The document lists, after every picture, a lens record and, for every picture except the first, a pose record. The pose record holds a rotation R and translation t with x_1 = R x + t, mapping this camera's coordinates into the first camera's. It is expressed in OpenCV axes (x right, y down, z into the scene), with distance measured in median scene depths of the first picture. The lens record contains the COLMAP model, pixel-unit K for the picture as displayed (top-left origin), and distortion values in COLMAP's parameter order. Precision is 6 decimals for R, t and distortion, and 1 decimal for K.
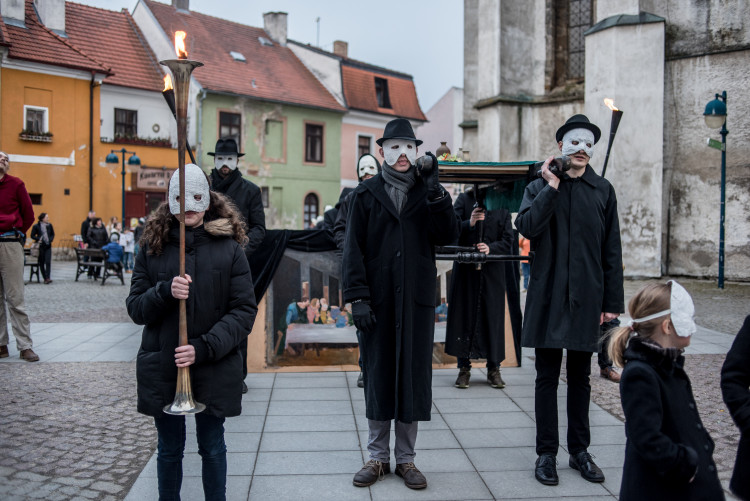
lens RADIAL K [[756.5, 0, 378.4], [0, 756.5, 247.7], [0, 0, 1]] dist [-0.091275, 0.104209]
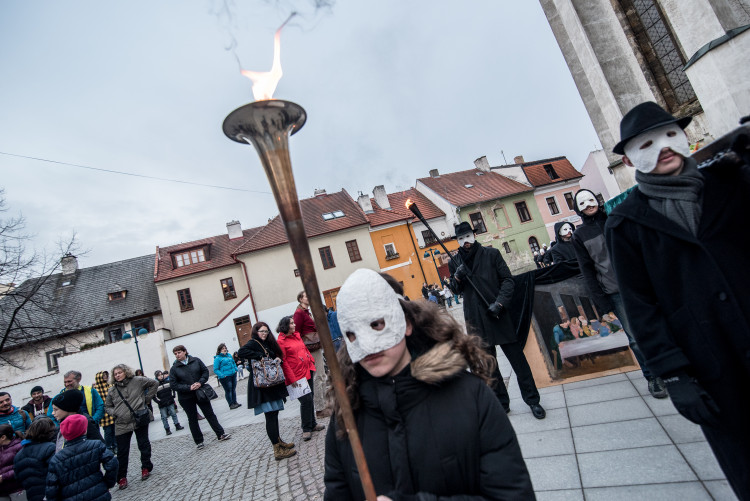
lens RADIAL K [[350.8, 0, 375.0], [0, 350.8, 250.5], [0, 0, 1]] dist [-0.016463, 0.001202]
pose [[0.817941, -0.329868, -0.471338, -0.010366], [0.284085, 0.944021, -0.167689, -0.007651], [0.500268, 0.003260, 0.865864, 0.080833]]
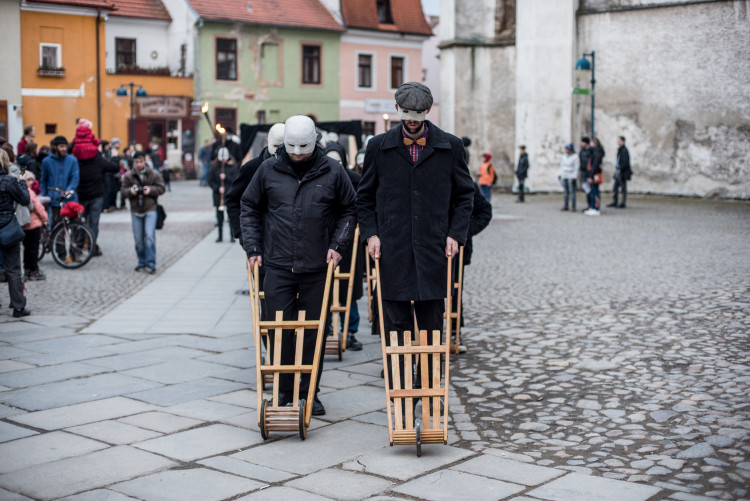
lens RADIAL K [[1083.9, 0, 375.0], [0, 1083.9, 250.5], [0, 0, 1]] dist [-0.119739, 0.104782]
pose [[0.998339, -0.004327, -0.057450, 0.100238], [0.008461, 0.997374, 0.071923, 0.003264], [0.056988, -0.072289, 0.995754, -0.534662]]
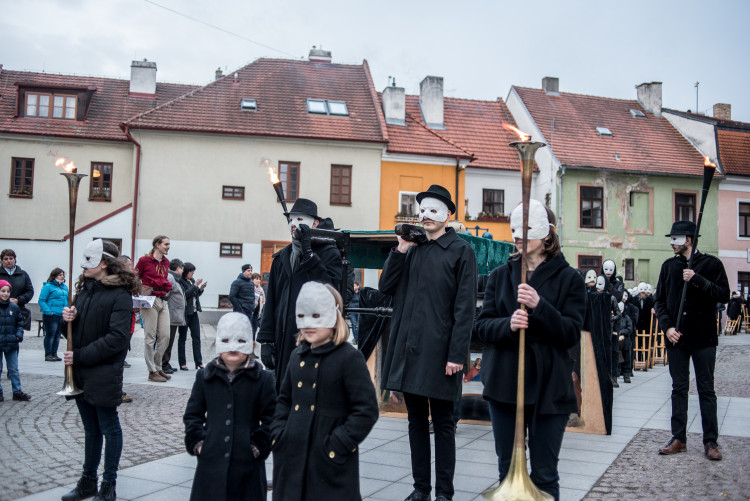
lens RADIAL K [[756.5, 0, 378.4], [0, 756.5, 247.7], [0, 0, 1]] dist [-0.091275, 0.104209]
pose [[0.848151, -0.024095, -0.529206, 0.109876], [-0.028458, 0.995450, -0.090932, 0.003160], [0.528989, 0.092185, 0.843607, 0.000002]]
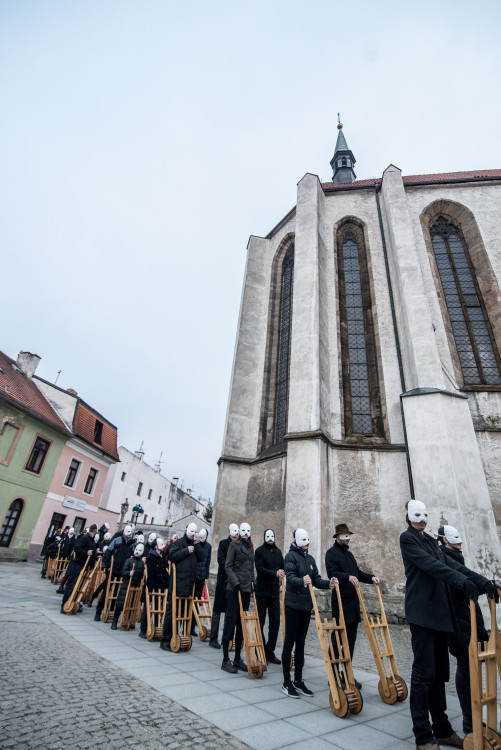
lens RADIAL K [[350.8, 0, 250.5], [0, 350.8, 375.0], [0, 0, 1]] dist [-0.016463, 0.001202]
pose [[0.806917, 0.337556, 0.484707, -0.159647], [-0.067234, 0.867770, -0.492398, -0.004420], [-0.586825, 0.364735, 0.722914, 0.487790]]
